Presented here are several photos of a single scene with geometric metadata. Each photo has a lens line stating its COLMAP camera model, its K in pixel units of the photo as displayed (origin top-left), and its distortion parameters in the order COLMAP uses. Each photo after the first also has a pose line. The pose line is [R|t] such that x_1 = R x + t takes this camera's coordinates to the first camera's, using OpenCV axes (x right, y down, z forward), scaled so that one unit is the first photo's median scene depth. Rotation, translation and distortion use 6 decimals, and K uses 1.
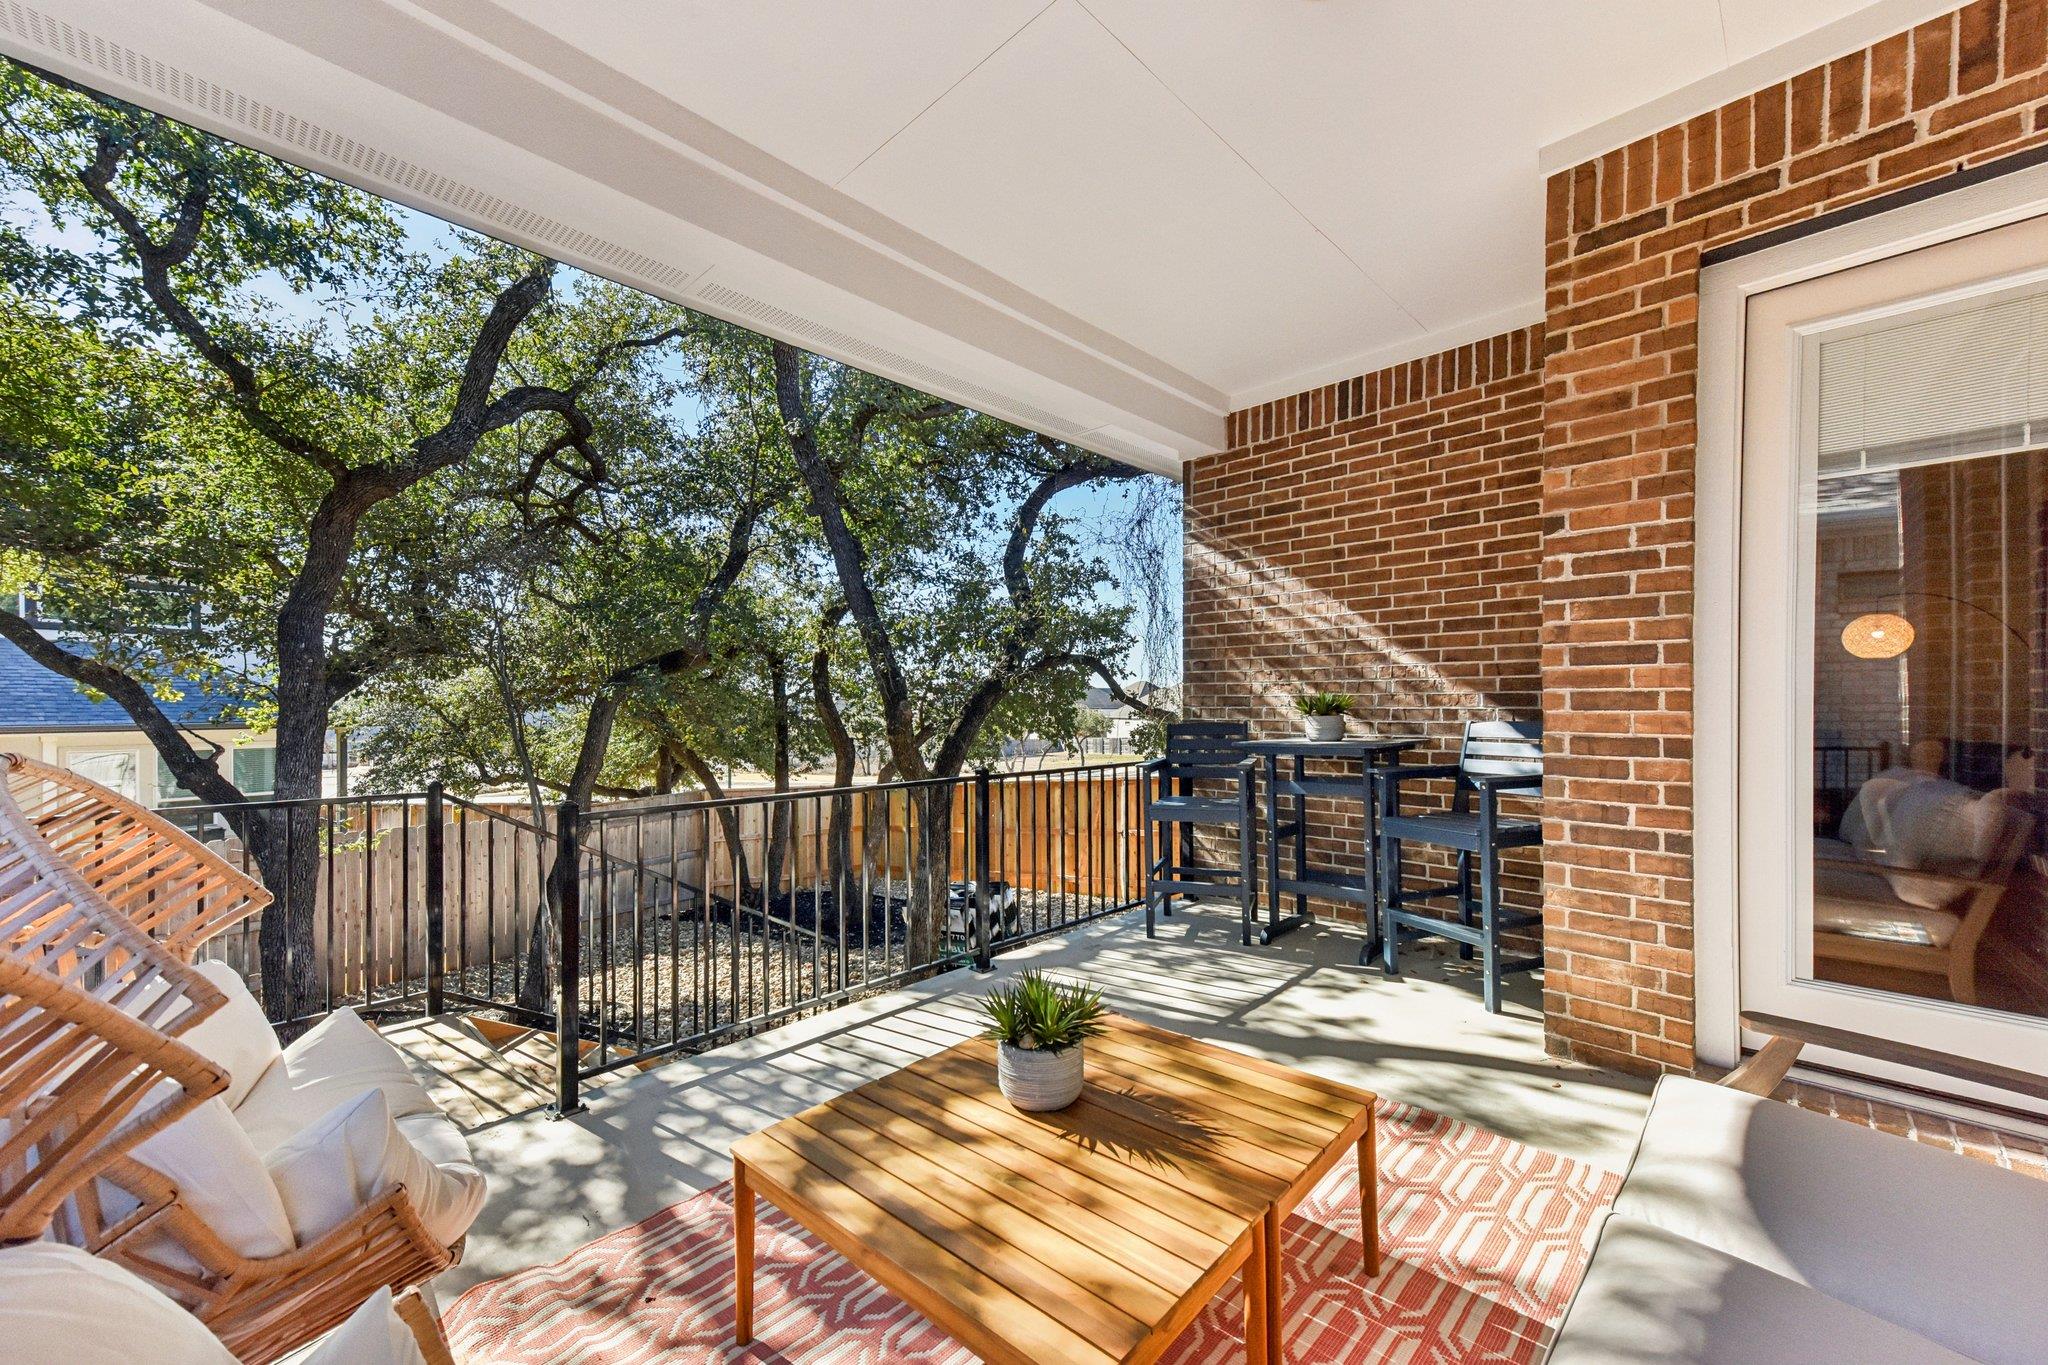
lens RADIAL K [[797.2, 0, 1030.8], [0, 797.2, 689.5], [0, 0, 1]] dist [0.030886, -0.000498]
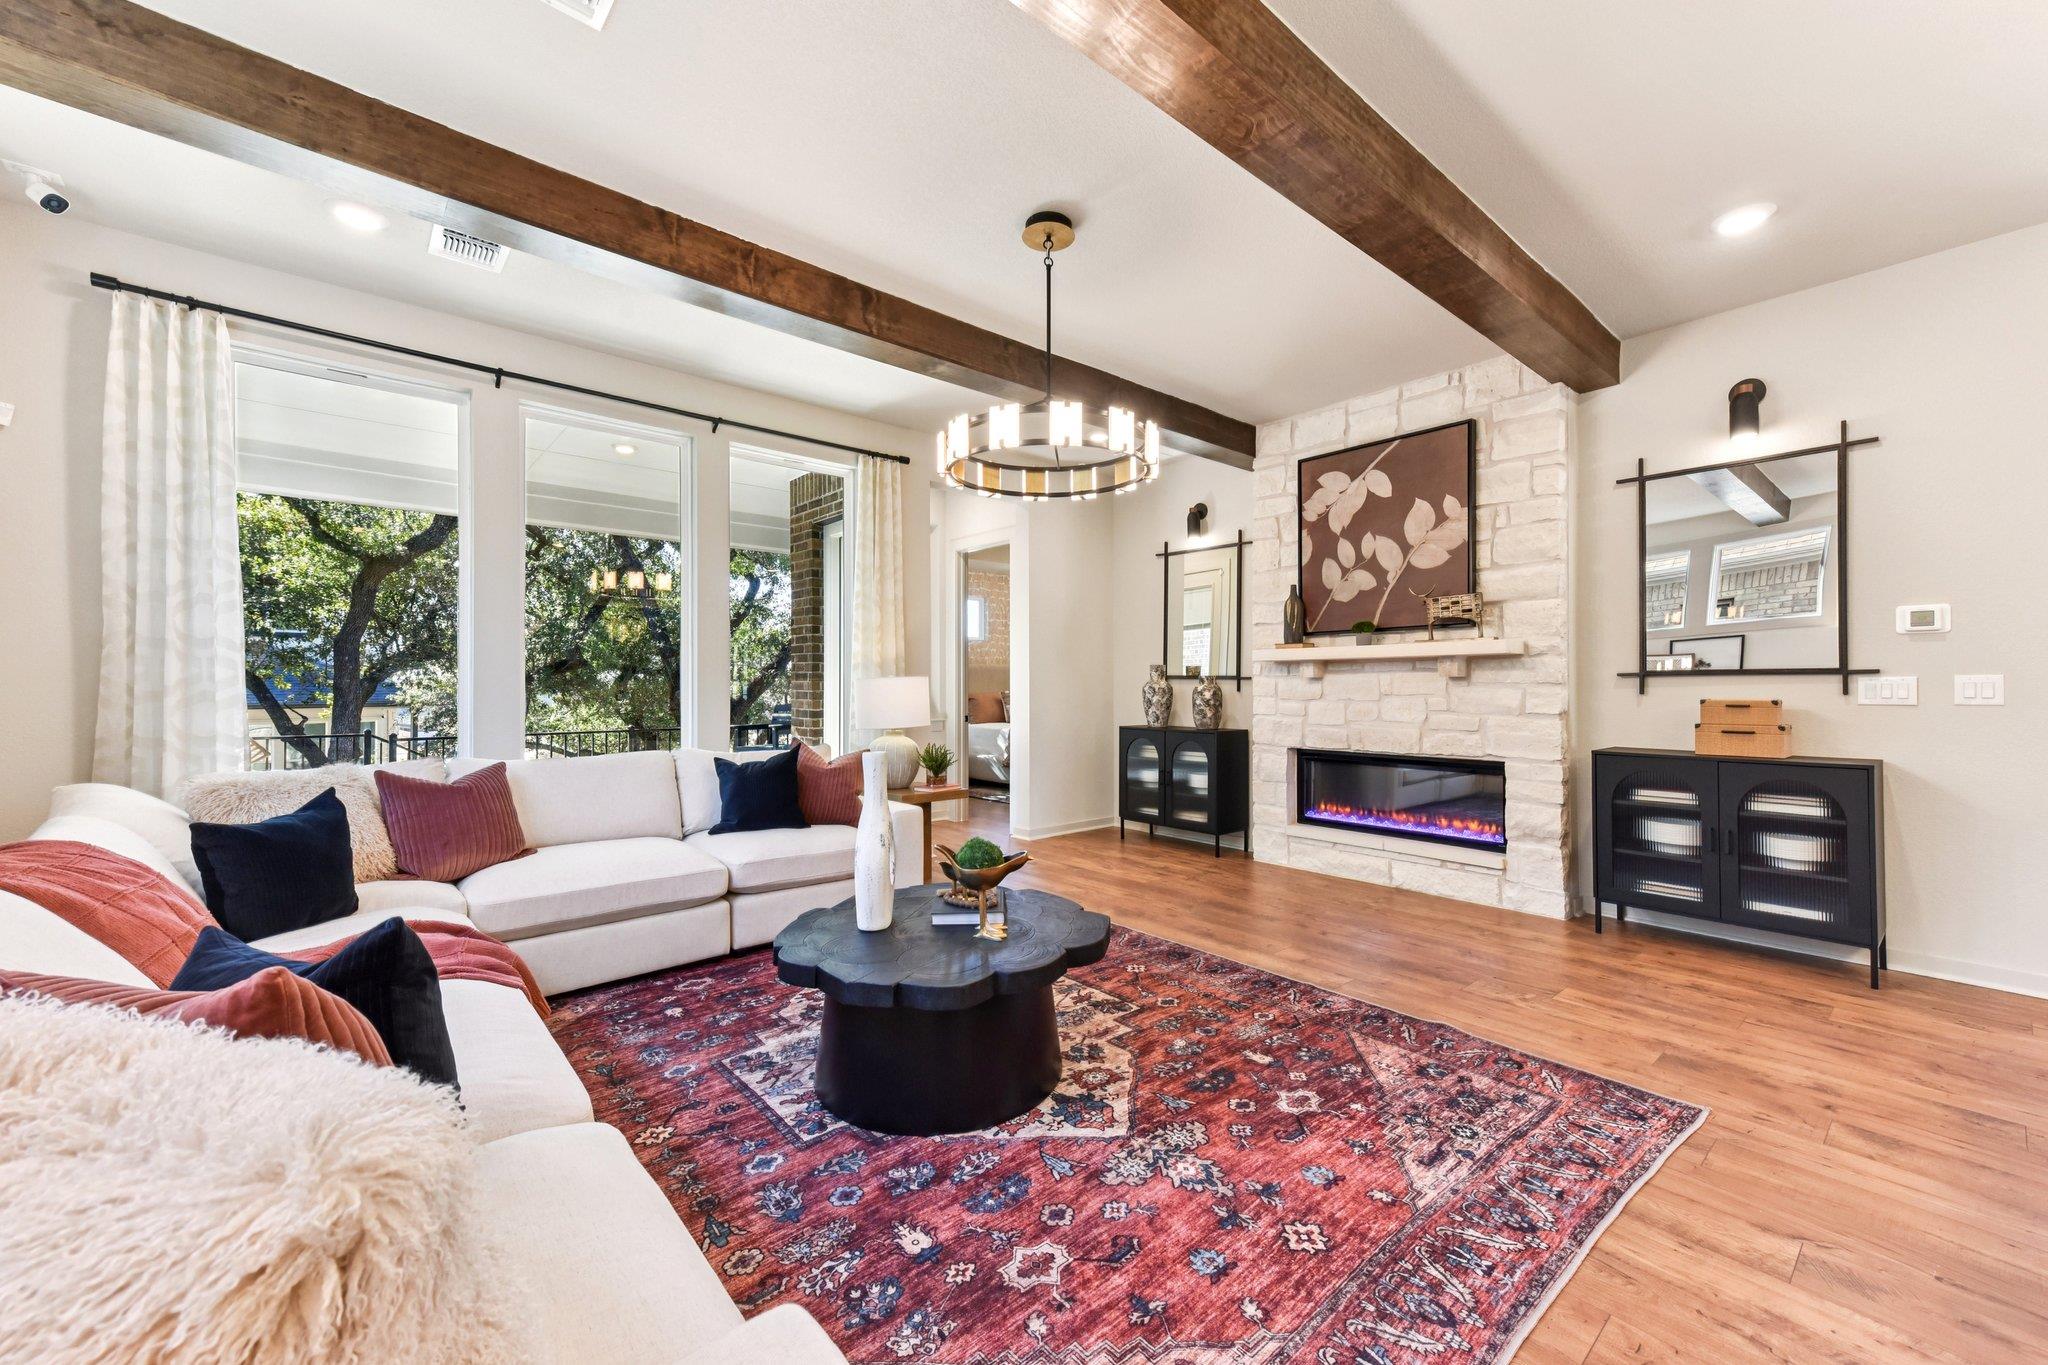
lens RADIAL K [[797.2, 0, 1015.7], [0, 797.2, 680.6], [0, 0, 1]] dist [0.030886, -0.000498]
pose [[0.996463, 0.007799, -0.083669, 0.573158], [-0.008341, 0.999946, -0.006126, -0.006697], [0.083616, 0.006802, 0.996475, -0.516282]]
